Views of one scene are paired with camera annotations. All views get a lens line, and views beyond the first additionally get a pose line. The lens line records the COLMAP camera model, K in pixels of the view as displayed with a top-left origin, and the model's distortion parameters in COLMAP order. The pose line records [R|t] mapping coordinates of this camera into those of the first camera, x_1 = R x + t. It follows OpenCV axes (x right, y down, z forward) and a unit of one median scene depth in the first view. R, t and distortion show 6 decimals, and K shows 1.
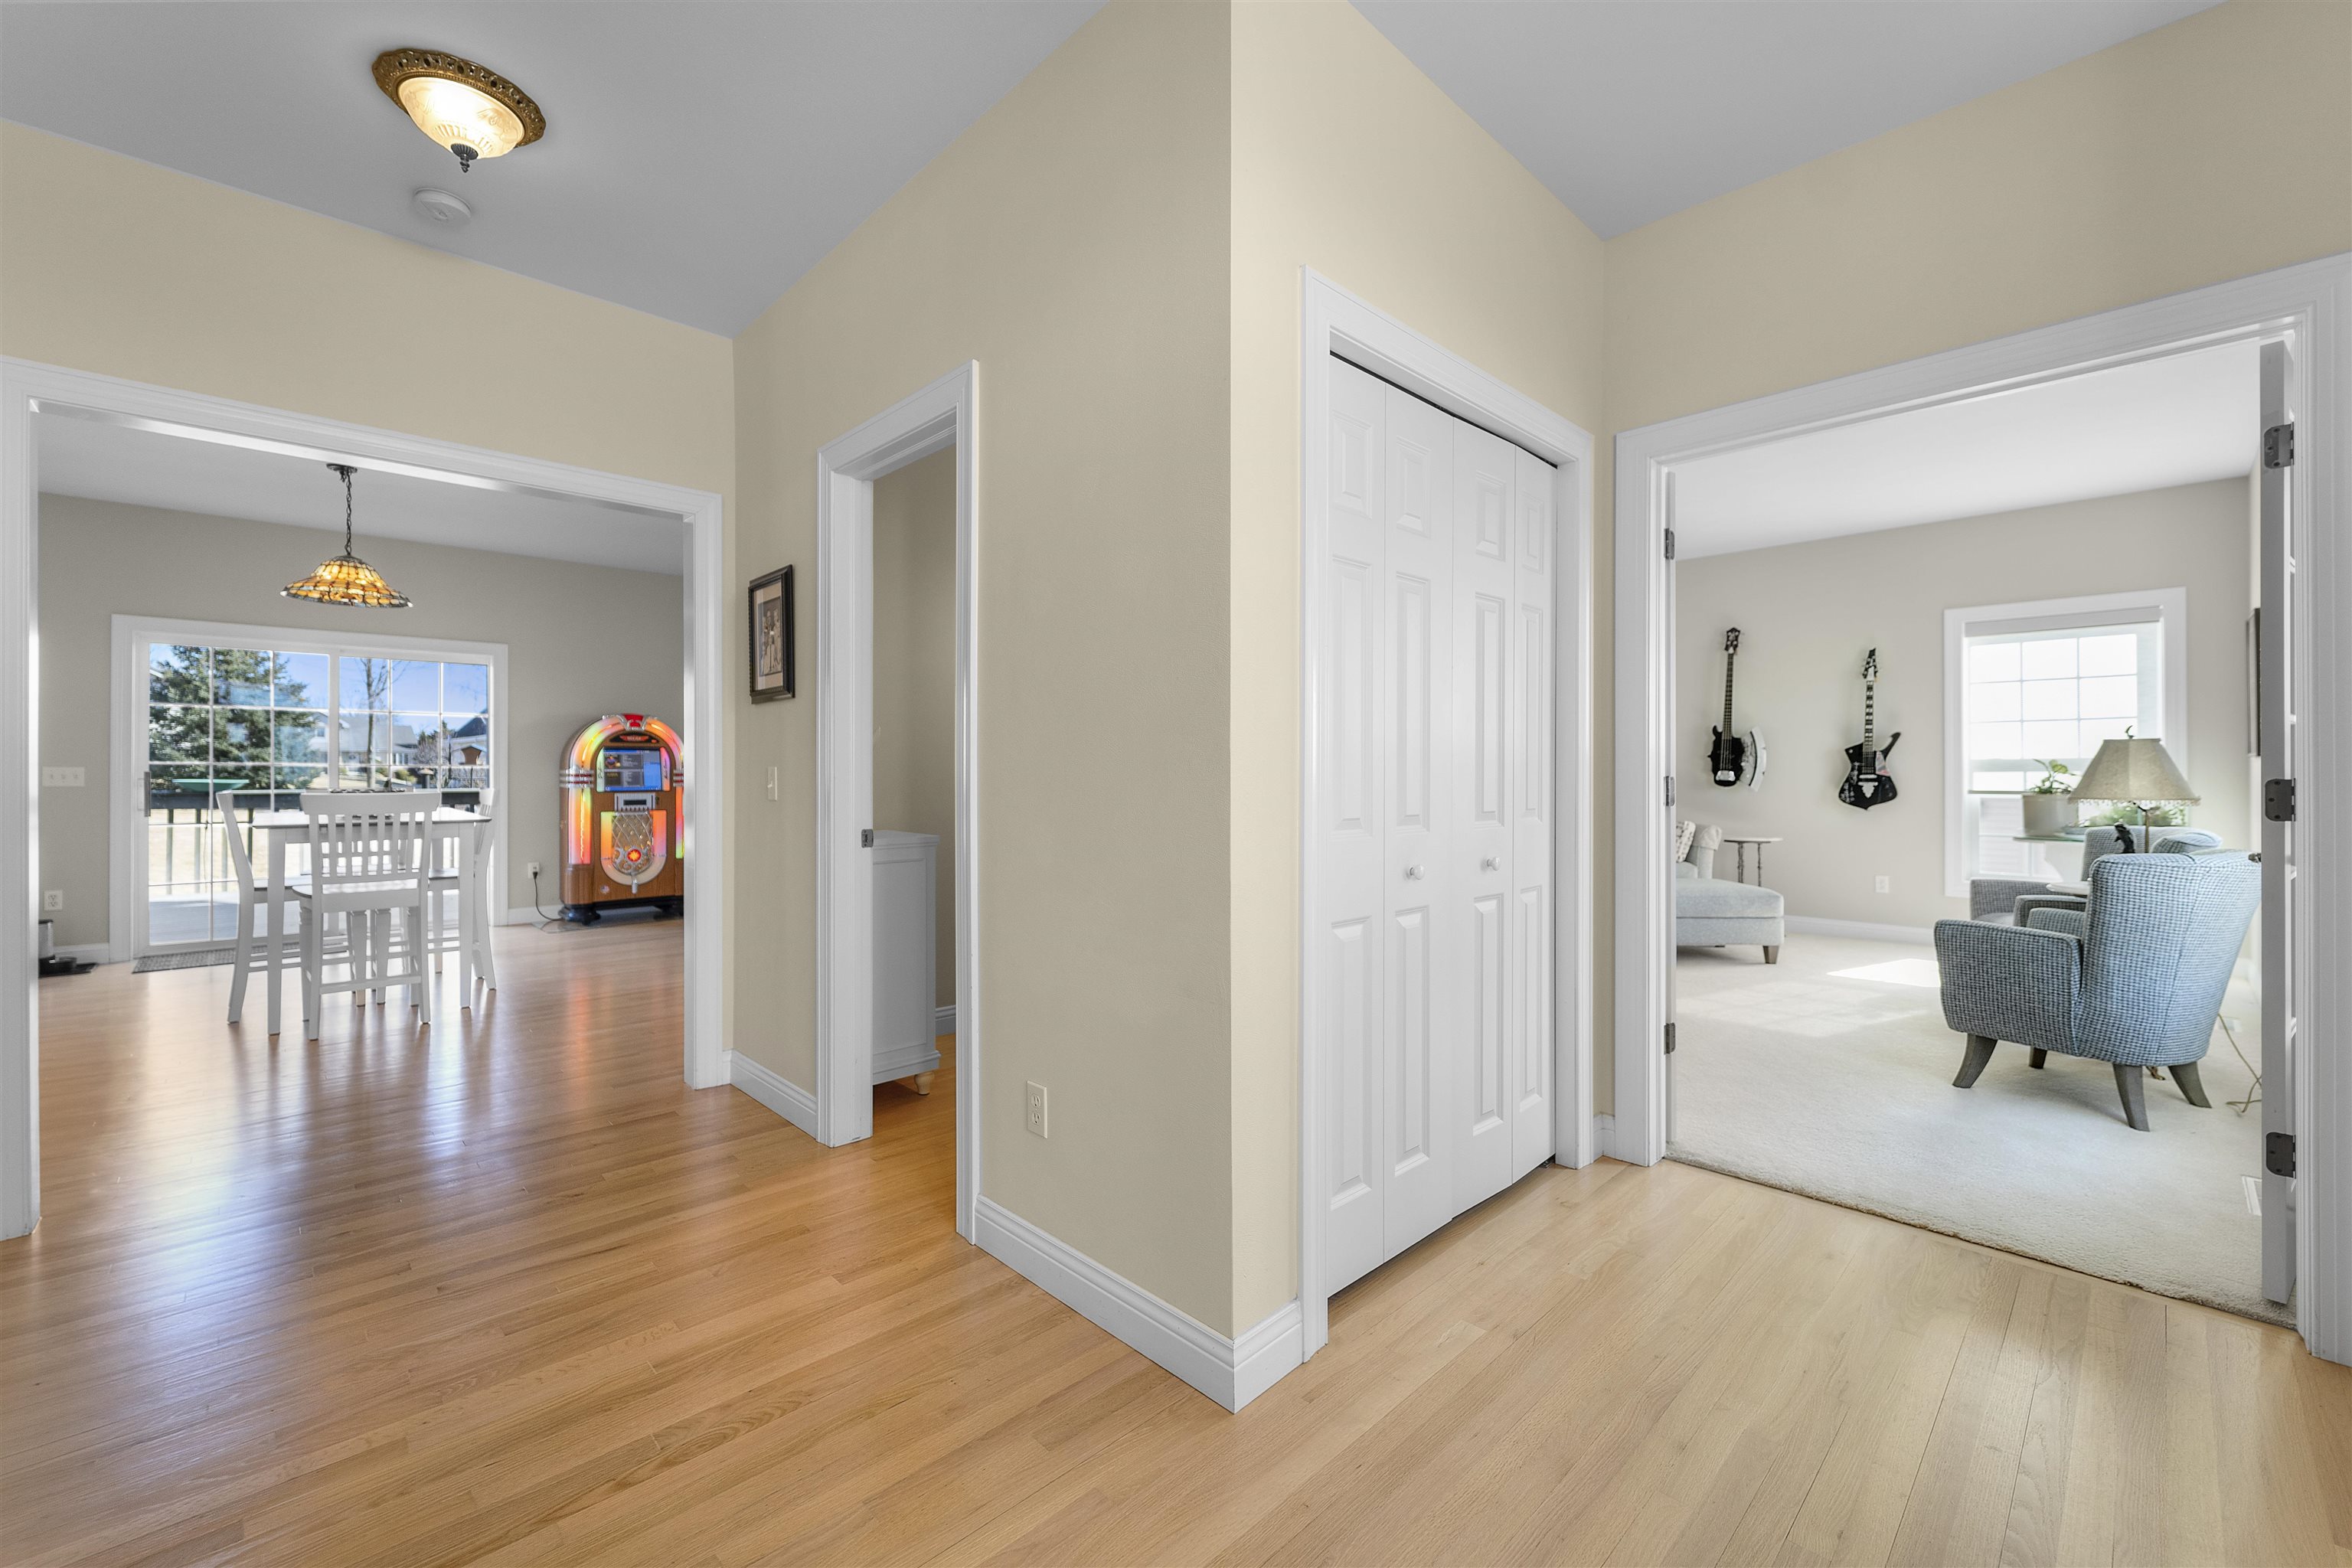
lens RADIAL K [[949.5, 0, 1171.8], [0, 949.5, 767.8], [0, 0, 1]] dist [0.001578, -0.002156]
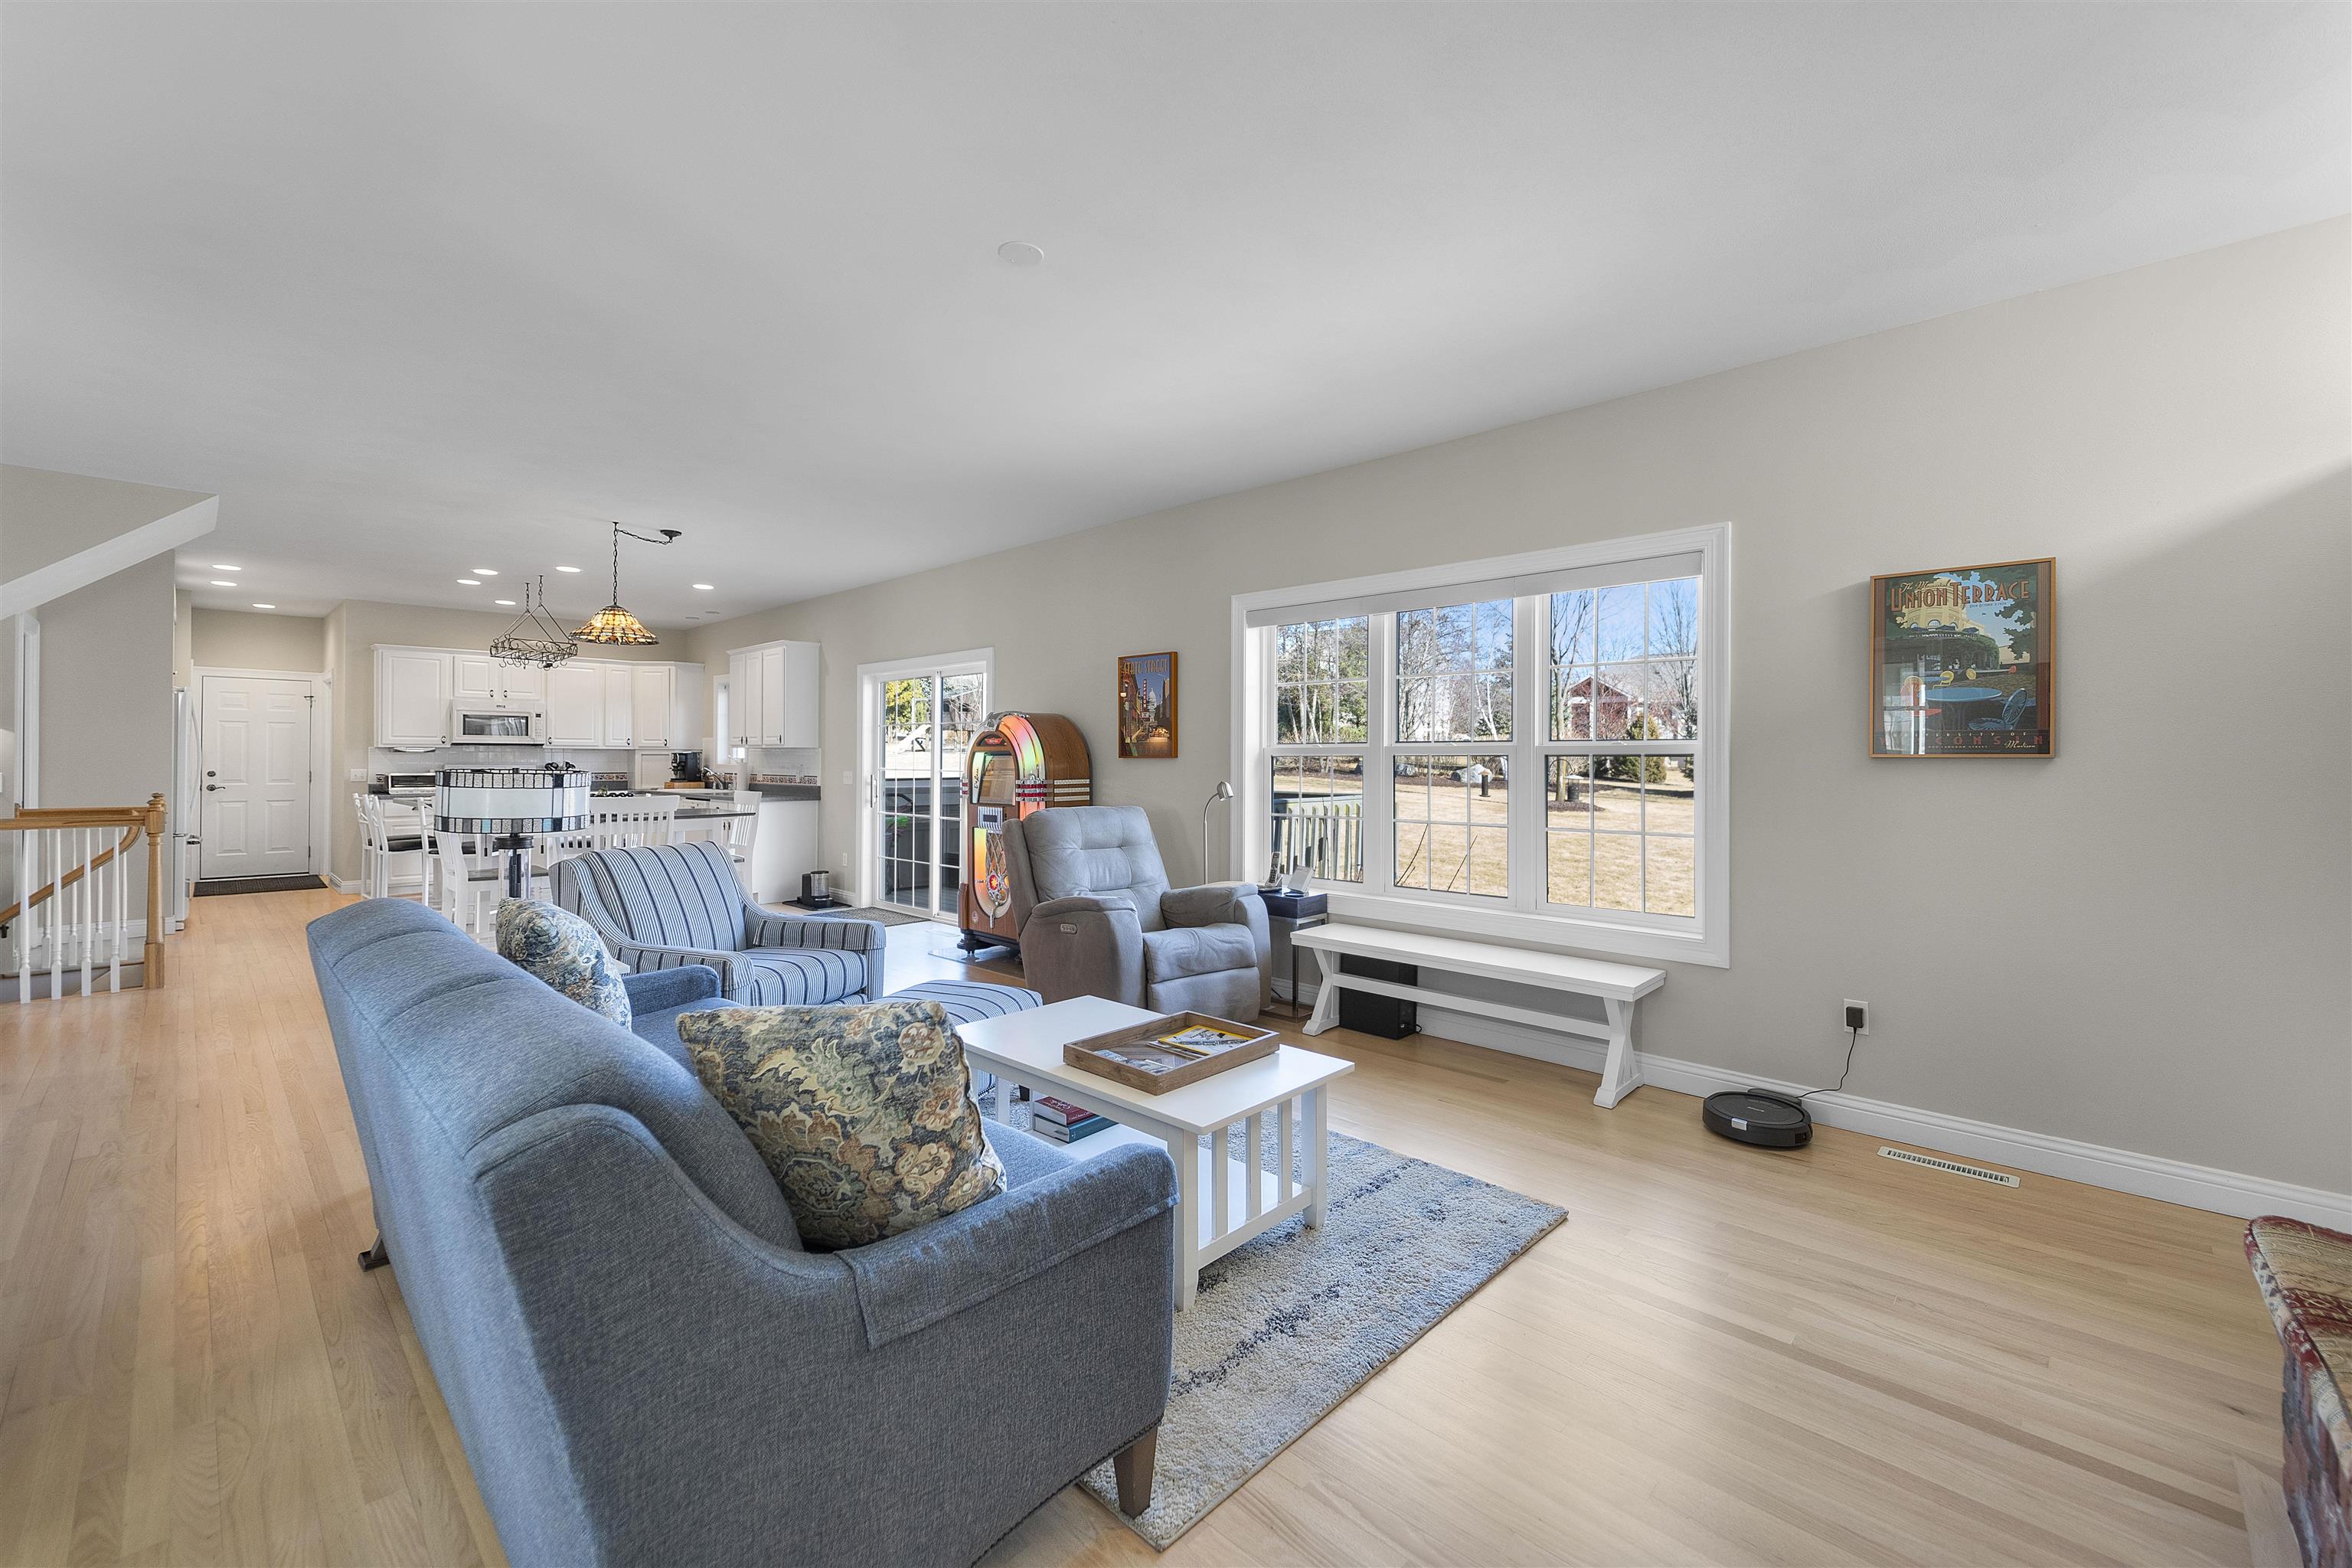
lens RADIAL K [[949.5, 0, 1181.3], [0, 949.5, 753.4], [0, 0, 1]] dist [0.001578, -0.002156]
pose [[0.043523, -0.006809, -0.999029, 0.464423], [-0.002128, 0.999974, -0.006908, -0.024251], [0.999050, 0.002427, 0.043507, 1.836013]]
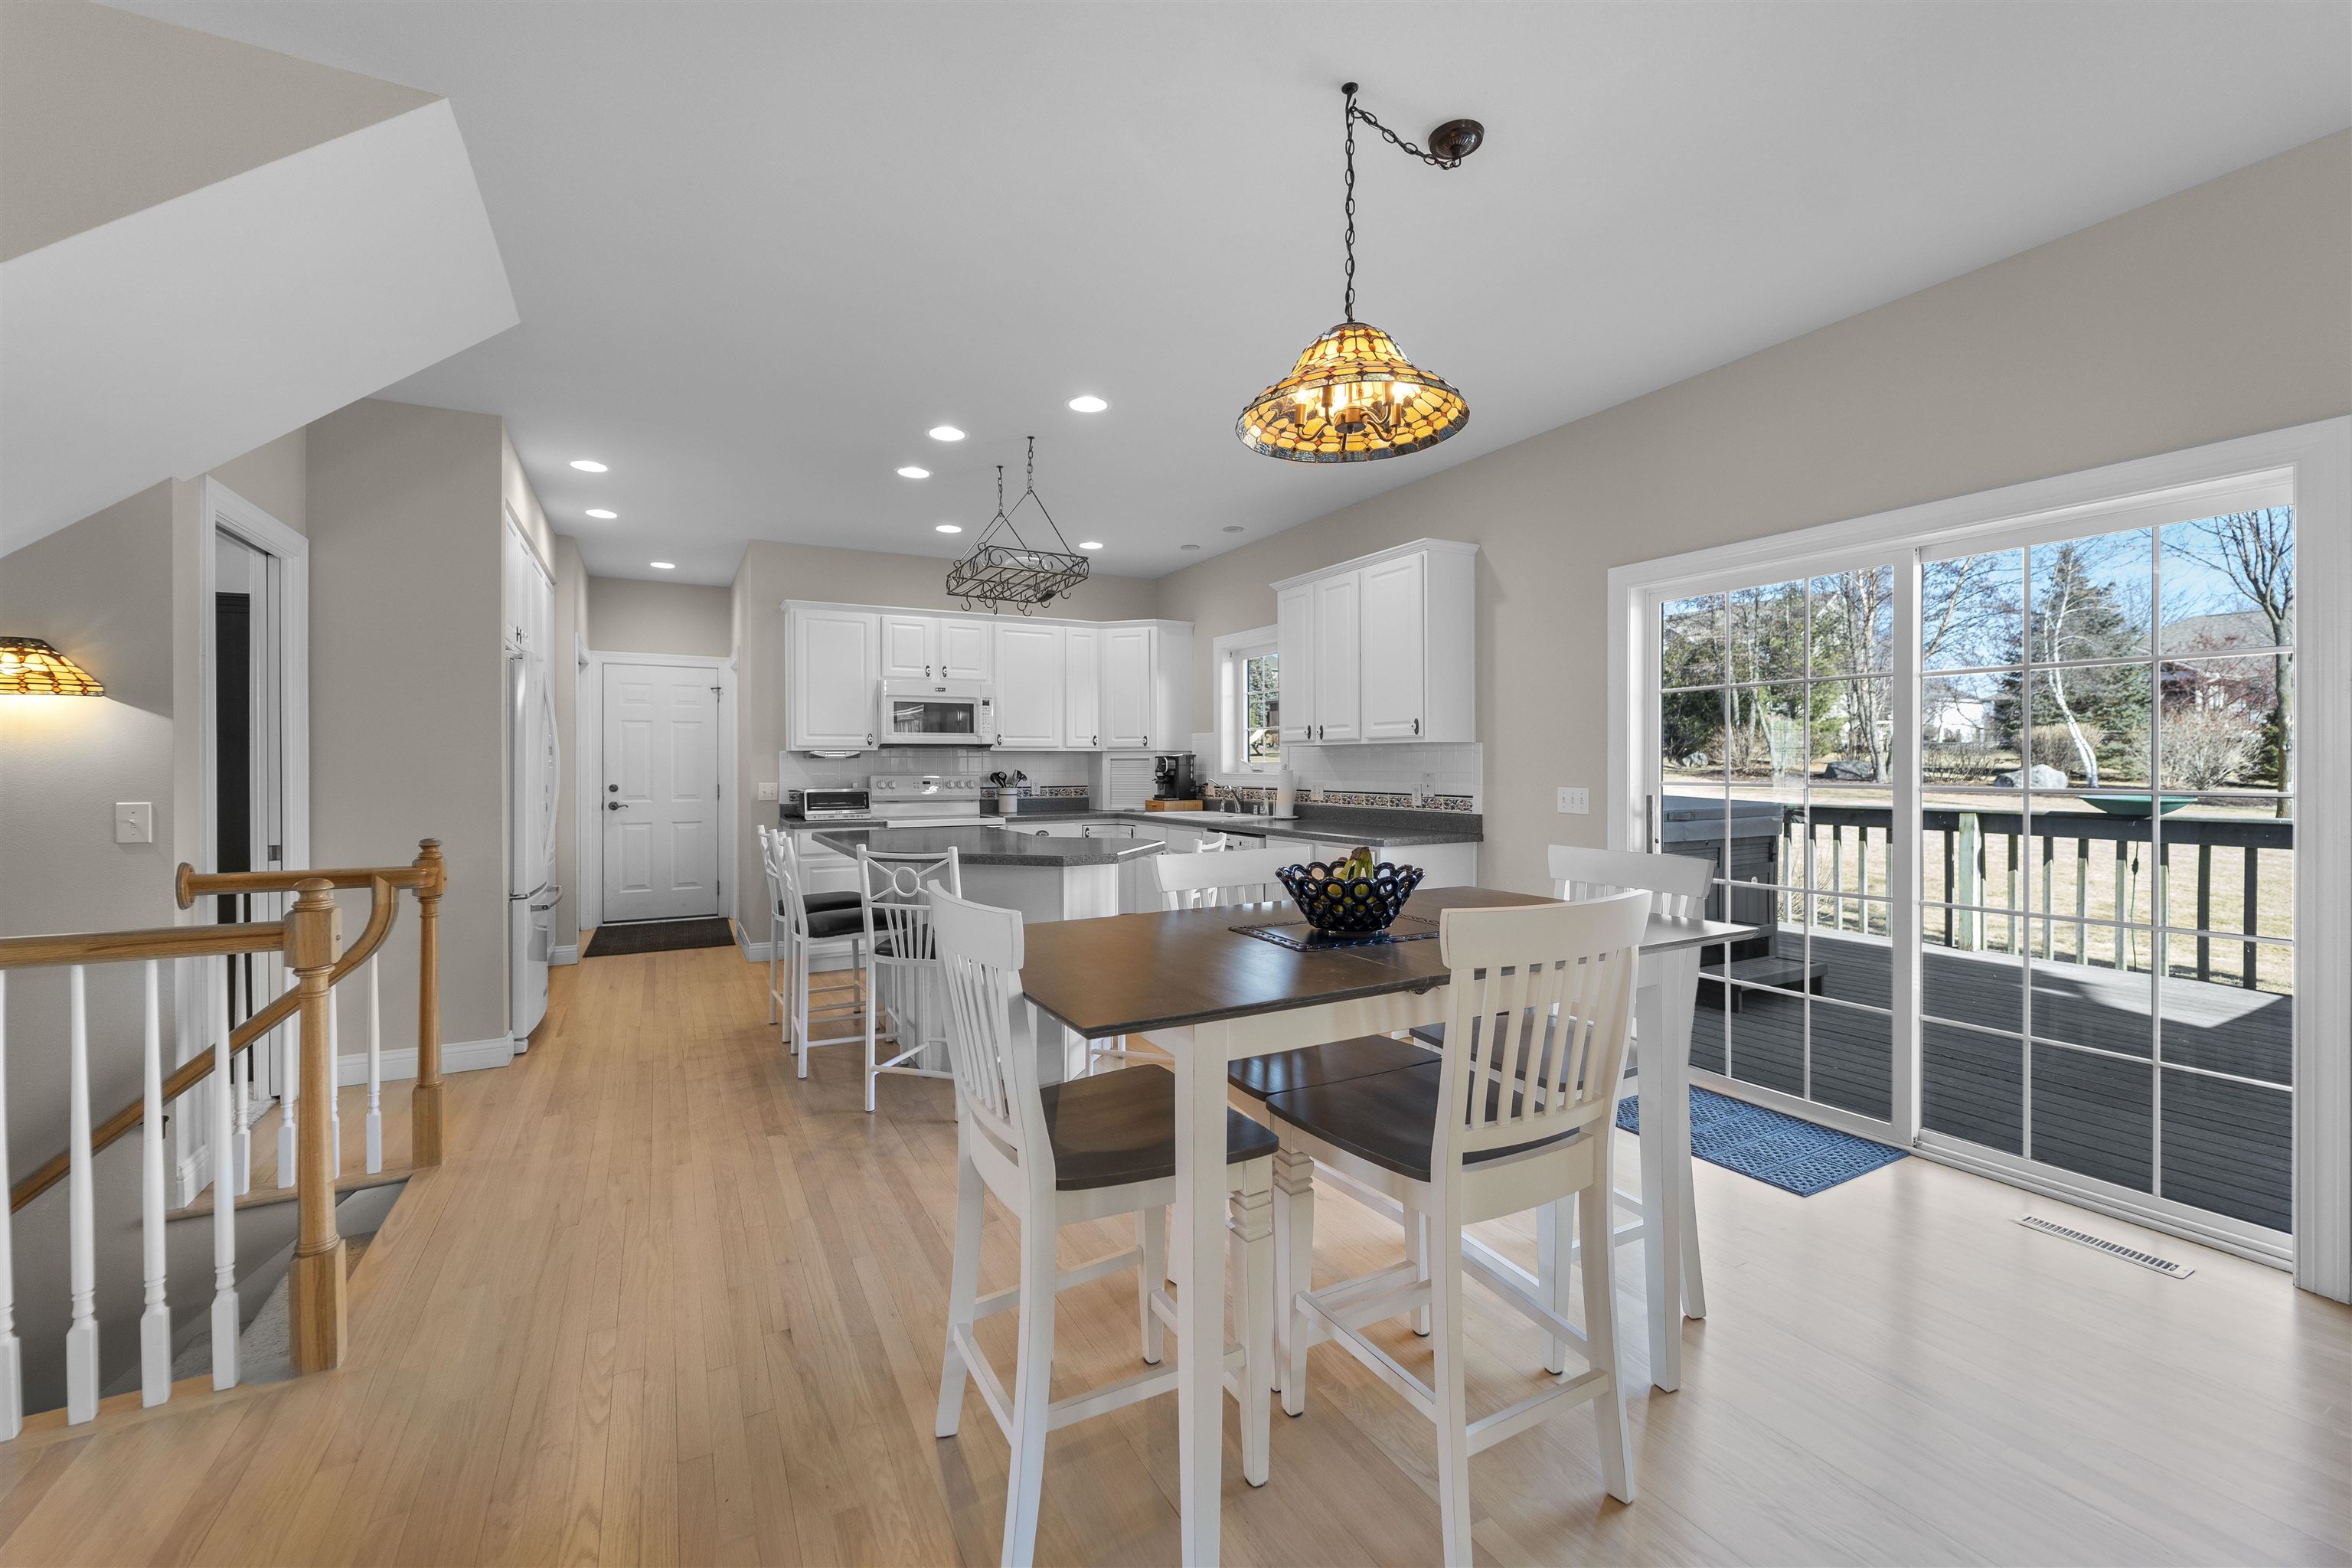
lens RADIAL K [[949.5, 0, 1177.3], [0, 949.5, 763.8], [0, 0, 1]] dist [0.001578, -0.002156]
pose [[-0.266238, 0.000041, -0.963907, -0.445823], [0.004611, 0.999989, -0.001232, -0.024731], [0.963896, -0.004773, -0.266235, 1.126647]]
